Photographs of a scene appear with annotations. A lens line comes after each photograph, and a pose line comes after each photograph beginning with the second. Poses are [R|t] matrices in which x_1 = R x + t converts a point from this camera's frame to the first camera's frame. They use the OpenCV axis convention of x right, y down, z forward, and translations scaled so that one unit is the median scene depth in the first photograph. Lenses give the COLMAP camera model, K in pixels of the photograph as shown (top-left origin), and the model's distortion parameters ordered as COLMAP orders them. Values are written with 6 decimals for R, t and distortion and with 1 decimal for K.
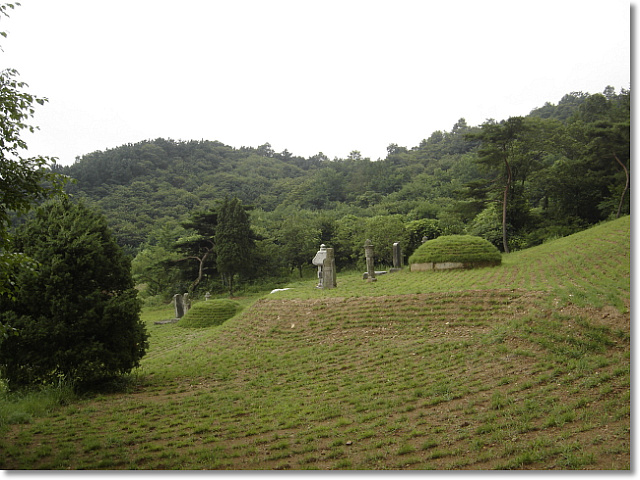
lens RADIAL K [[694.7, 0, 320.0], [0, 694.7, 240.1], [0, 0, 1]] dist [-0.126544, 0.000000]
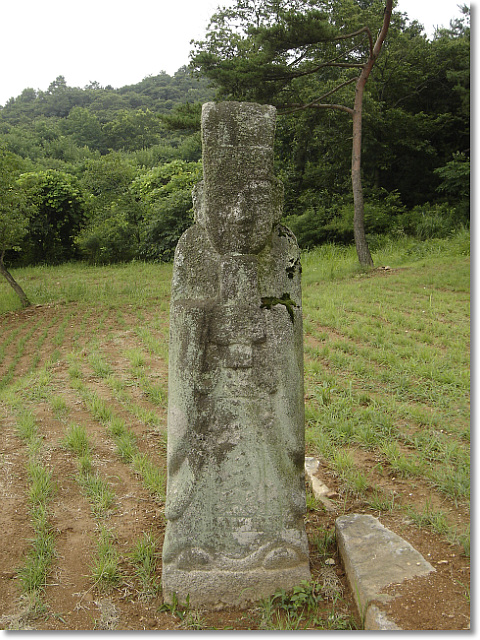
lens RADIAL K [[694.7, 0, 240.0], [0, 694.7, 320.4], [0, 0, 1]] dist [-0.126544, 0.000000]
pose [[0.880704, 0.009320, 0.473575, 0.013684], [-0.074617, 0.990053, 0.119281, 0.000362], [-0.467753, -0.140388, 0.872639, 0.152079]]
